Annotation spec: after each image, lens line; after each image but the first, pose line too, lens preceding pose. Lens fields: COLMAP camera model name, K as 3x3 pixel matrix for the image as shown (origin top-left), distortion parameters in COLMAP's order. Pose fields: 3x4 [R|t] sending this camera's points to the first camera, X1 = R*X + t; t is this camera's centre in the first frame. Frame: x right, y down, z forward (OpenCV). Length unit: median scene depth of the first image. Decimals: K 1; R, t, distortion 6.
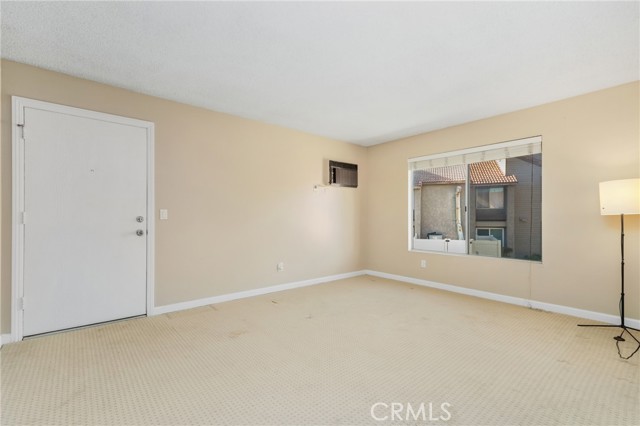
lens RADIAL K [[290.9, 0, 321.5], [0, 290.9, 216.1], [0, 0, 1]] dist [0.016655, 0.000017]
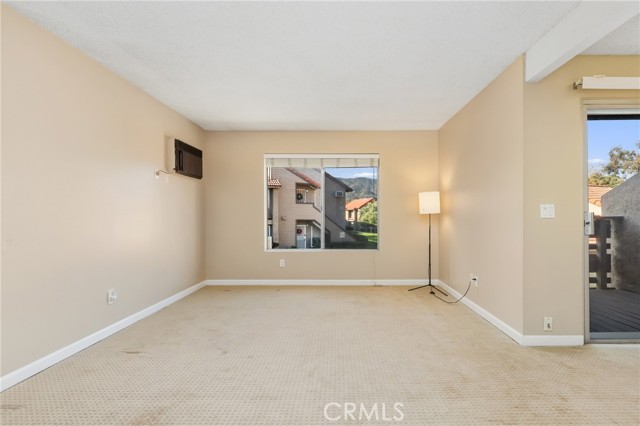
lens RADIAL K [[297.6, 0, 339.2], [0, 297.6, 213.3], [0, 0, 1]] dist [0.001307, -0.000014]
pose [[0.651852, 0.004344, 0.758334, -0.288847], [0.000496, 0.999981, -0.006154, 0.001993], [-0.758346, 0.004387, 0.651837, 0.202084]]
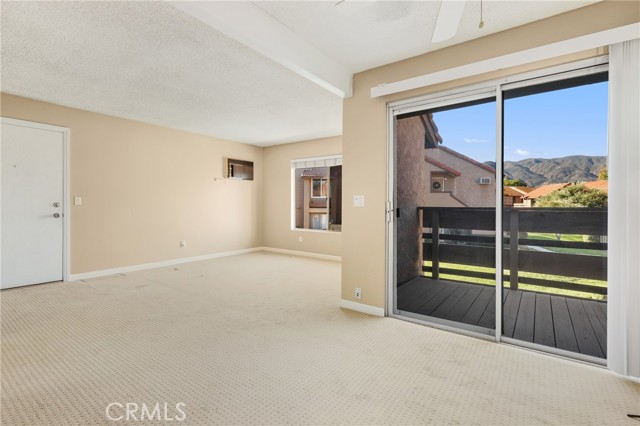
lens RADIAL K [[298.8, 0, 323.1], [0, 298.8, 205.2], [0, 0, 1]] dist [0.000444, -0.000240]
pose [[0.973210, 0.003501, 0.229890, 0.136909], [-0.004644, 0.999979, 0.004430, 0.001266], [-0.229870, -0.005379, 0.973207, -0.355504]]
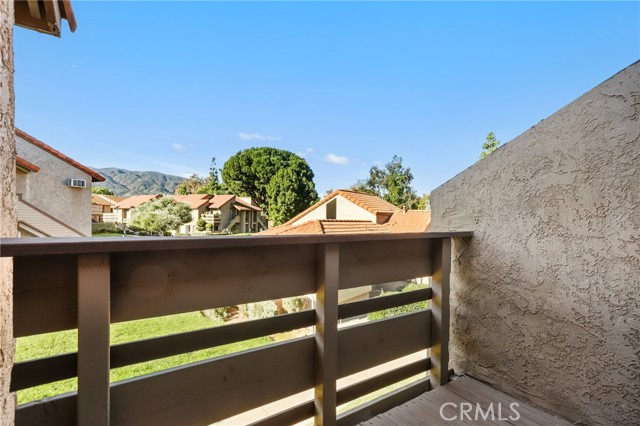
lens RADIAL K [[298.5, 0, 321.5], [0, 298.5, 225.1], [0, 0, 1]] dist [0.000711, 0.000198]
pose [[0.122807, -0.019604, 0.992237, 0.518461], [-0.019252, 0.999570, 0.022132, -0.009653], [-0.992244, -0.021821, 0.122376, 0.318290]]
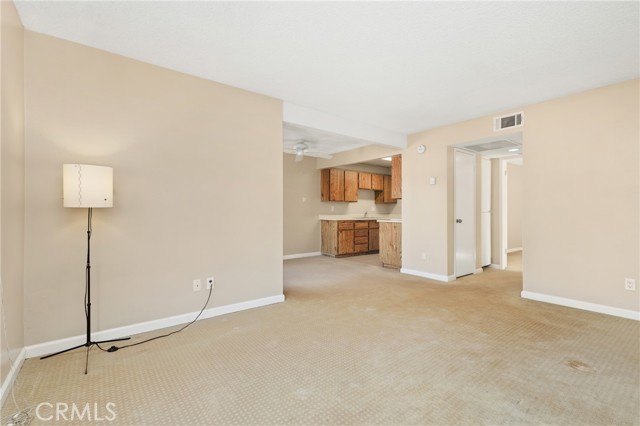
lens RADIAL K [[289.8, 0, 320.0], [0, 289.8, 213.0], [0, 0, 1]] dist [-0.000452, -0.000144]
pose [[-0.999101, -0.001973, 0.042348, 0.204300], [-0.001977, 0.999998, -0.000060, 0.004991], [-0.042347, -0.000144, -0.999103, 1.055809]]
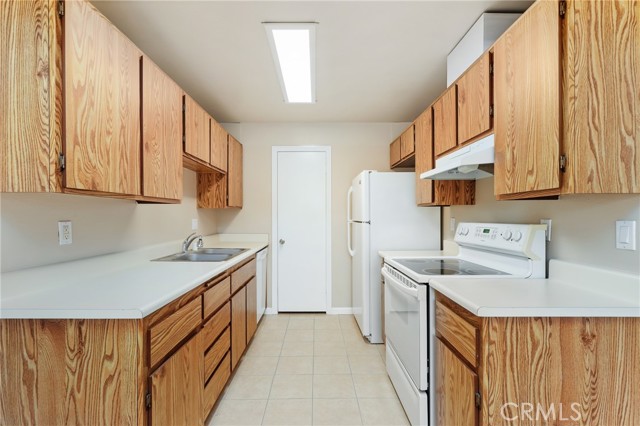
lens RADIAL K [[289.8, 0, 320.0], [0, 289.8, 213.0], [0, 0, 1]] dist [-0.000452, -0.000144]
pose [[-0.646311, -0.006464, -0.763047, 0.265649], [0.001909, 0.999947, -0.010088, -0.037072], [0.763071, -0.007976, -0.646265, -0.146453]]
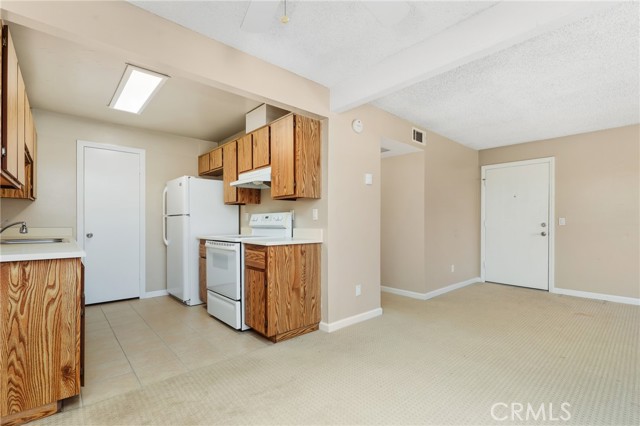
lens RADIAL K [[291.4, 0, 328.2], [0, 291.4, 232.8], [0, 0, 1]] dist [0.001562, 0.000235]
pose [[0.044159, 0.031319, -0.998533, 0.561551], [0.003153, 0.999499, 0.031489, 0.000595], [0.999020, -0.004539, 0.044038, -0.106841]]
